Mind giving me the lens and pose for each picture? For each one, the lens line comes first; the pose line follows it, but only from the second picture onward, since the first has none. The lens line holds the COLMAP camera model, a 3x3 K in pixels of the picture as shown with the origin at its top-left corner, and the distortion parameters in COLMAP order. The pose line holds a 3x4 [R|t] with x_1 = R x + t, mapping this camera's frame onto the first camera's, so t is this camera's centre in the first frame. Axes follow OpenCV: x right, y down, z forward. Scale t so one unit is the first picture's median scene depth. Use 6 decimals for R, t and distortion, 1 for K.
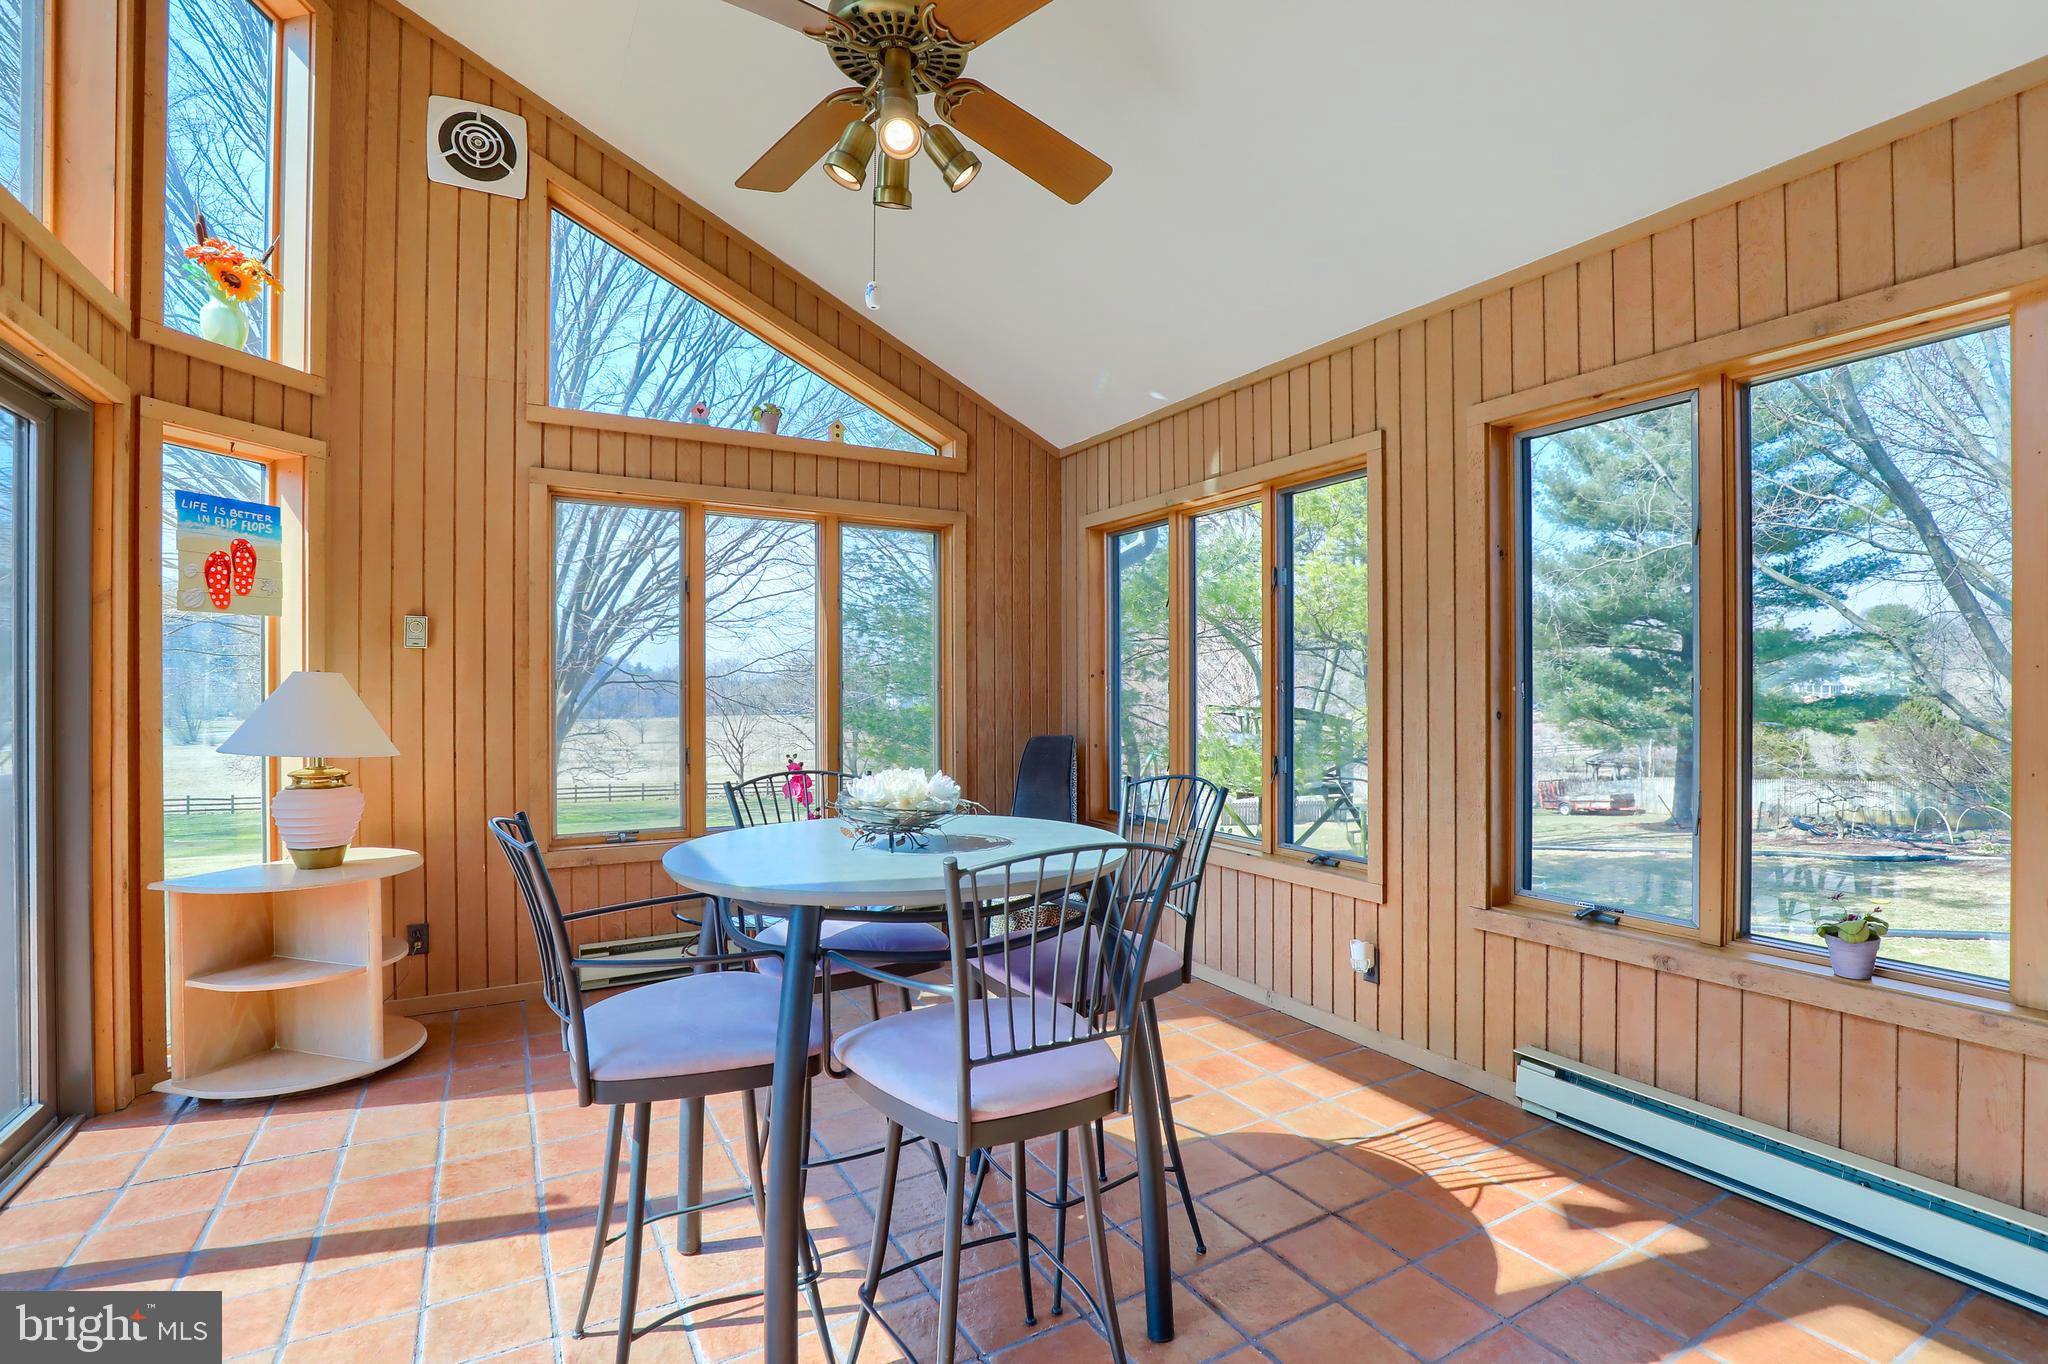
lens RADIAL K [[940.1, 0, 1031.9], [0, 940.1, 691.6], [0, 0, 1]] dist [-0.030613, 0.002380]
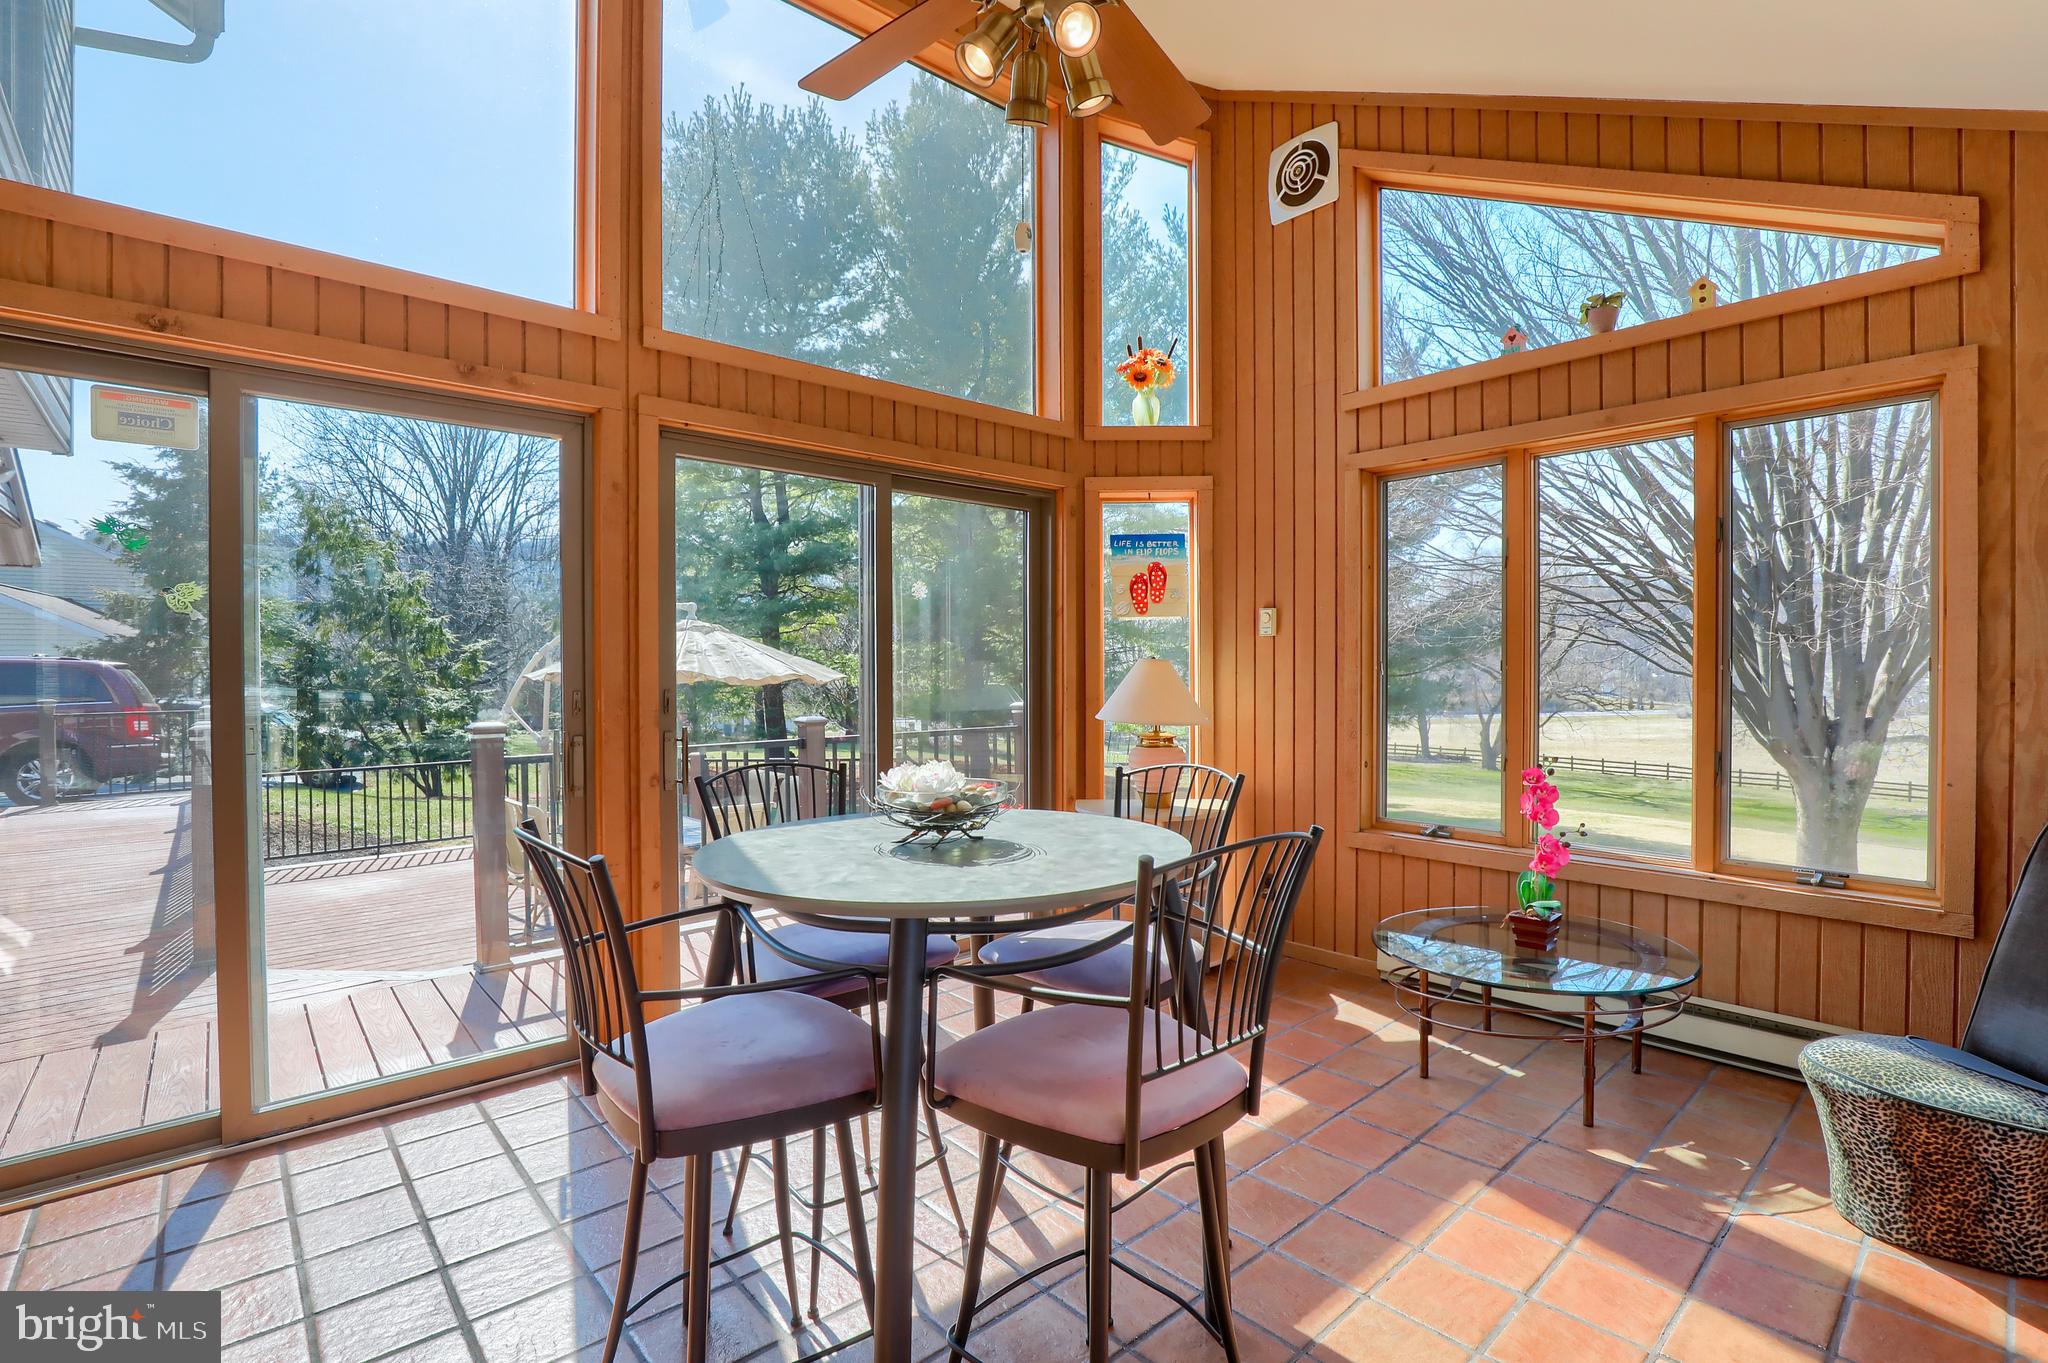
lens RADIAL K [[940.1, 0, 1028.6], [0, 940.1, 674.9], [0, 0, 1]] dist [-0.030613, 0.002380]
pose [[0.216404, 0.003791, -0.976297, 0.414612], [0.000035, 0.999992, 0.003891, -0.002762], [0.976304, -0.000876, 0.216402, 0.455443]]
